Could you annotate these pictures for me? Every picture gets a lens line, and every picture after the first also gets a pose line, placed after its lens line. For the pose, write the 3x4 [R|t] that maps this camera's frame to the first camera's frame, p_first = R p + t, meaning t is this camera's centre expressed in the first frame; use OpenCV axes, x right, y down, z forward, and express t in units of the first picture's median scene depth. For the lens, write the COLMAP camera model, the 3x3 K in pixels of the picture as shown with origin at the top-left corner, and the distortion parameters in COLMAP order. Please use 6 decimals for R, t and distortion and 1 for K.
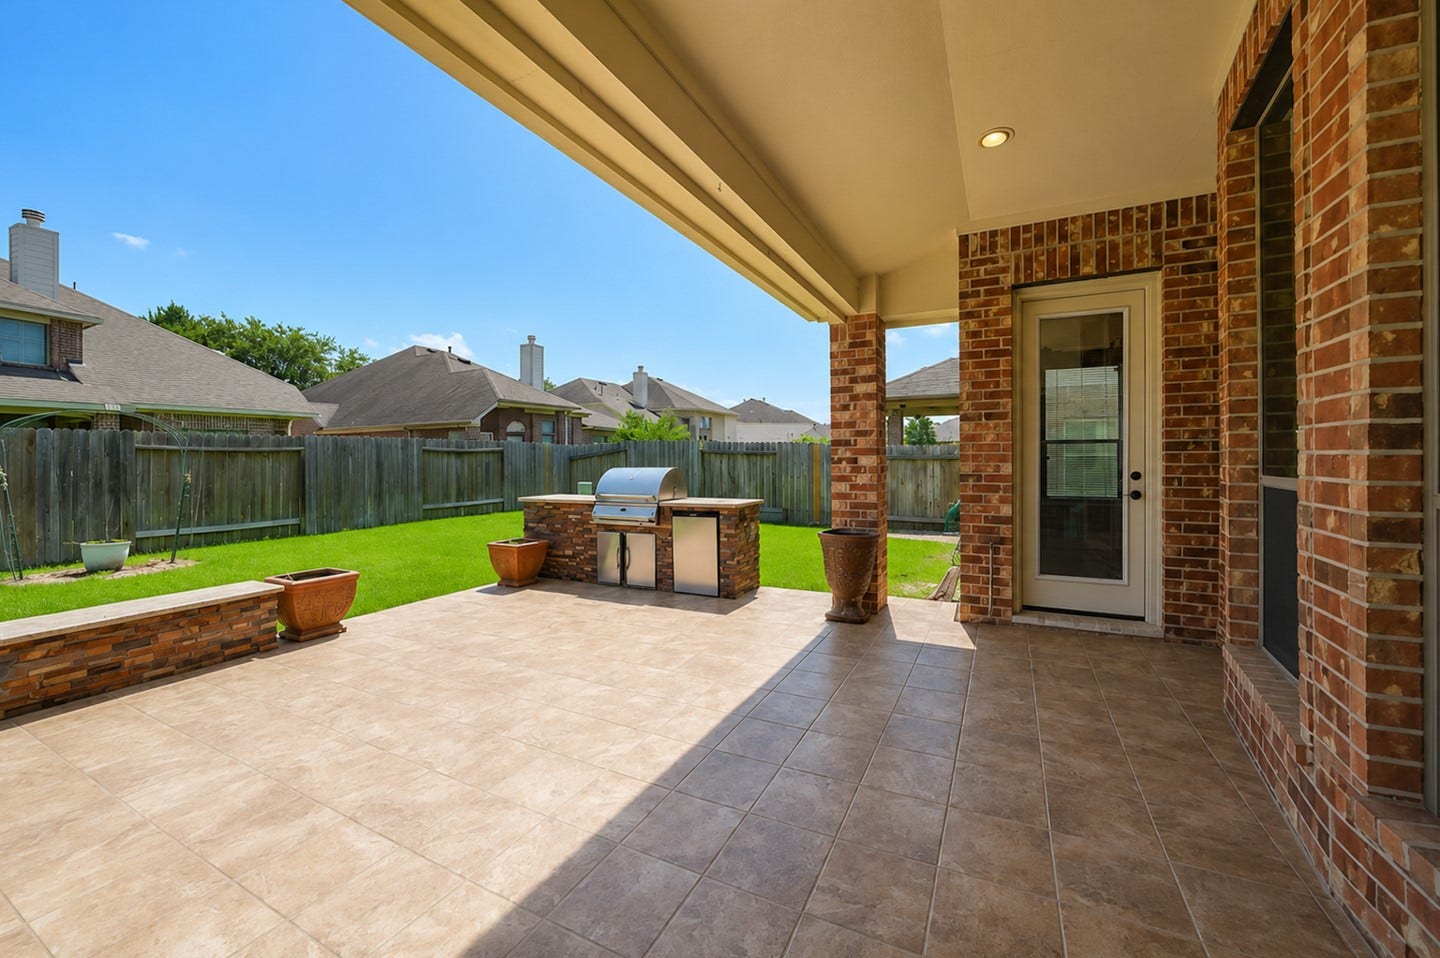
lens RADIAL K [[511.3, 0, 703.9], [0, 511.3, 469.4], [0, 0, 1]] dist [-0.001394, -0.000044]
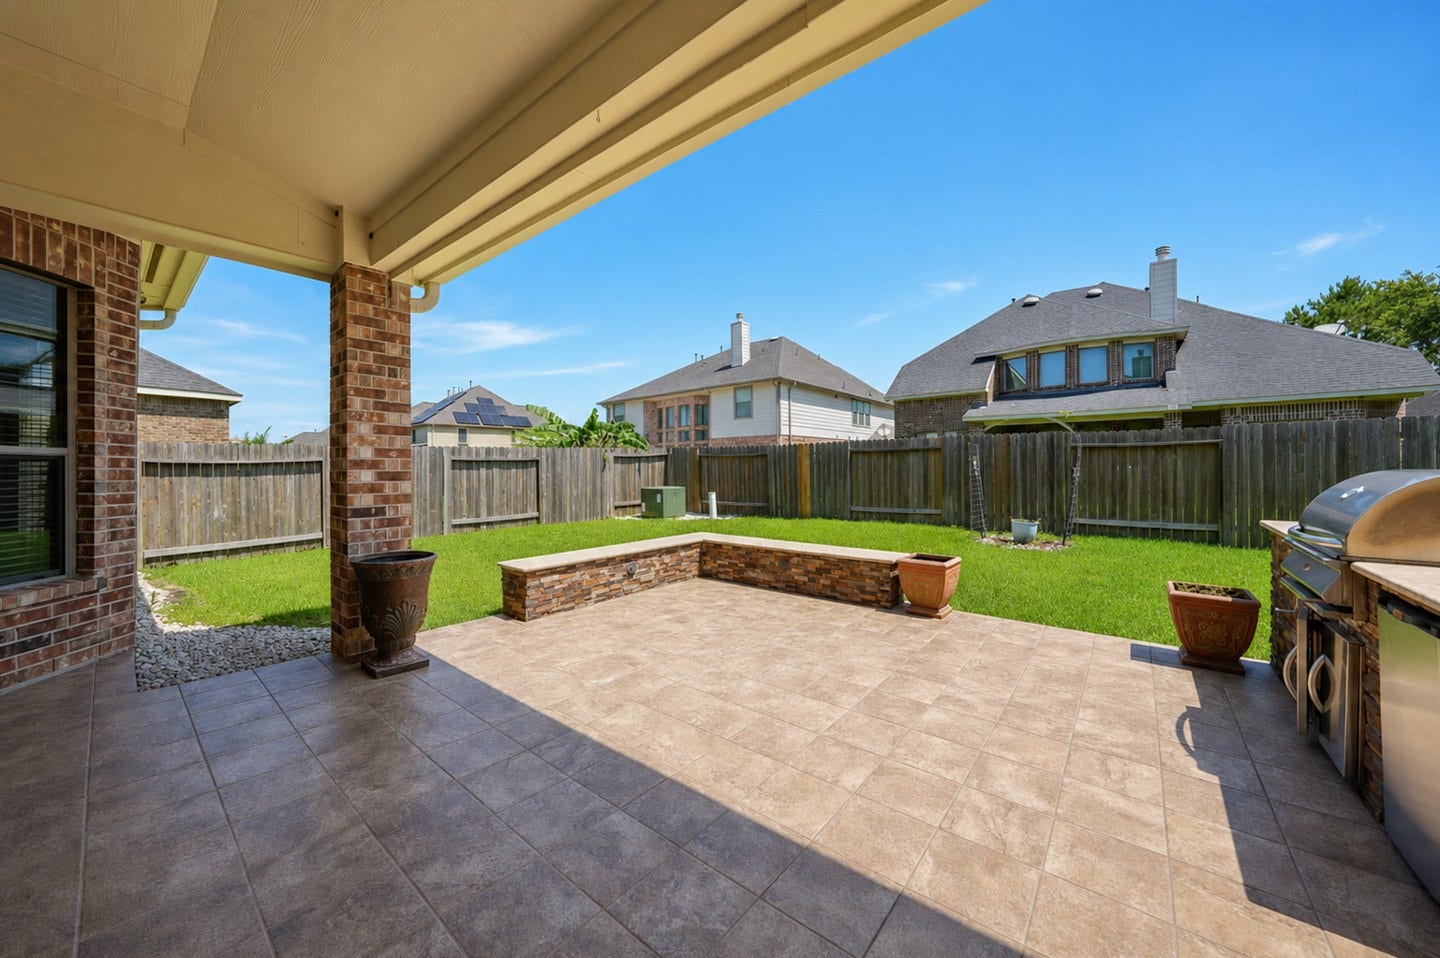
lens RADIAL K [[511.3, 0, 703.9], [0, 511.3, 469.4], [0, 0, 1]] dist [-0.001394, -0.000044]
pose [[-0.245821, 0.020559, -0.969097, 0.317356], [-0.004930, 0.999736, 0.022460, -0.012539], [0.969303, 0.010299, -0.245655, 0.550942]]
